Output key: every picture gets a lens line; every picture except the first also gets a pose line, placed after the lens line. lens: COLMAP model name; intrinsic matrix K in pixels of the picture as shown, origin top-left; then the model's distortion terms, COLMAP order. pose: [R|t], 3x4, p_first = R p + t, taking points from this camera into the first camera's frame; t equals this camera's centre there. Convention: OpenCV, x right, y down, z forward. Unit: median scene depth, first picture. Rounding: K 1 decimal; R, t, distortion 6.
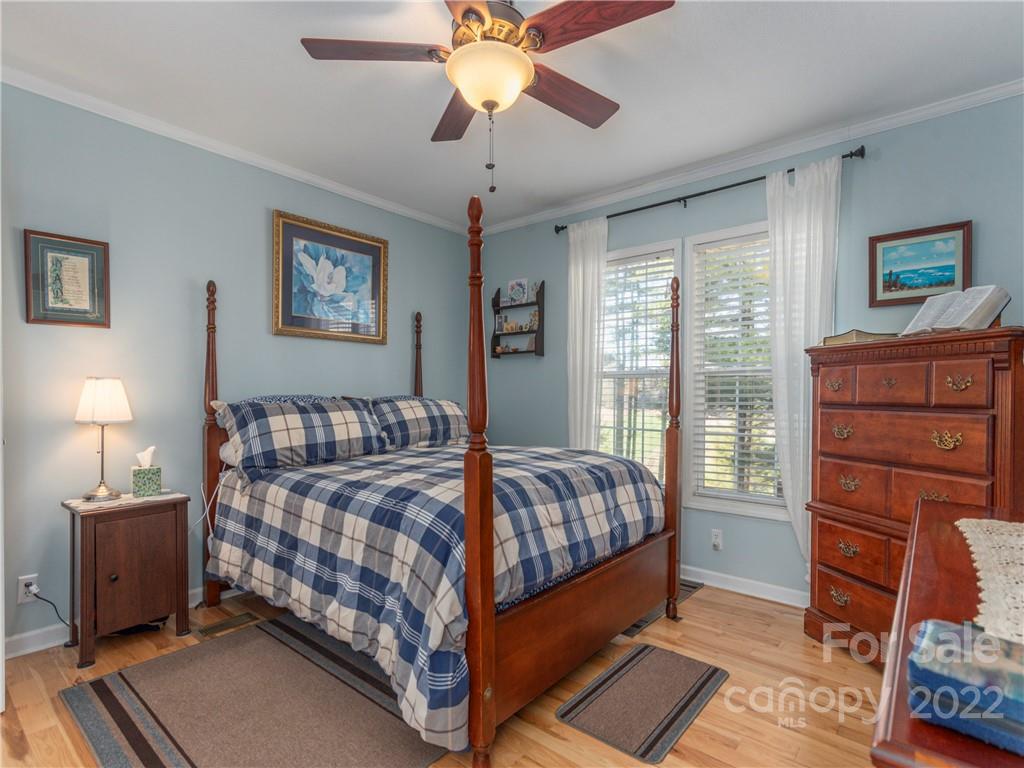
lens RADIAL K [[505.6, 0, 510.1], [0, 505.6, 391.5], [0, 0, 1]] dist [0.009911, -0.000248]
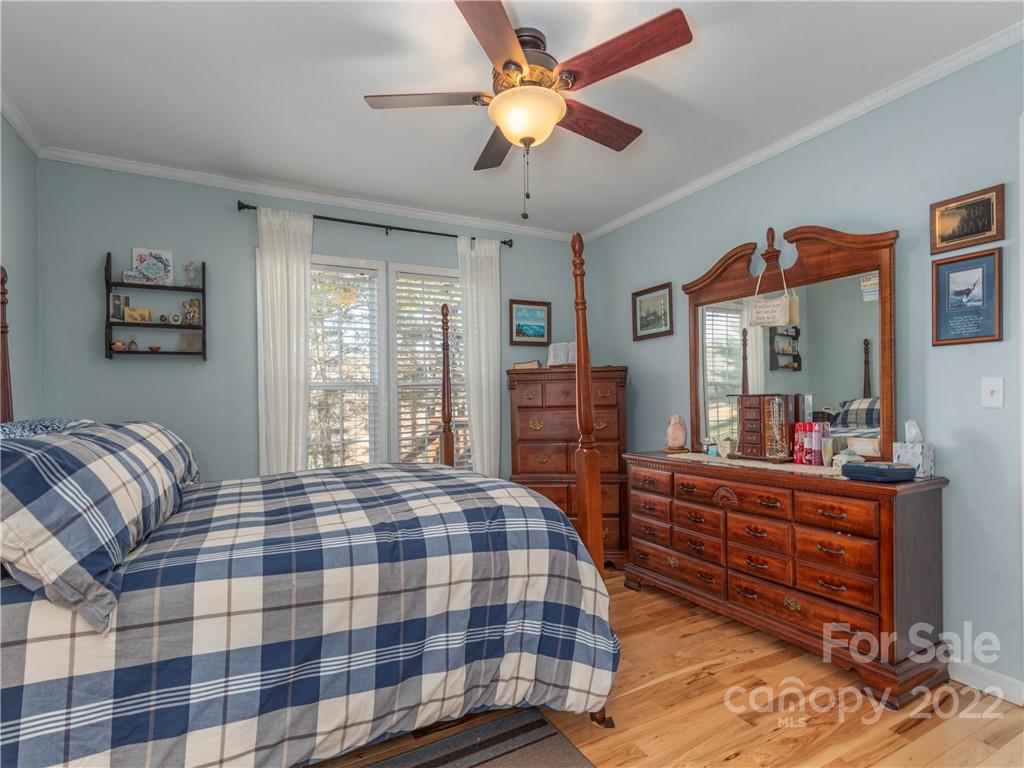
lens RADIAL K [[529.8, 0, 514.4], [0, 529.8, 387.6], [0, 0, 1]] dist [0.004121, 0.000006]
pose [[0.360497, 0.011798, 0.932686, -0.774539], [0.021086, 0.999561, -0.020794, -0.004256], [-0.932522, 0.027162, 0.360090, 0.422786]]
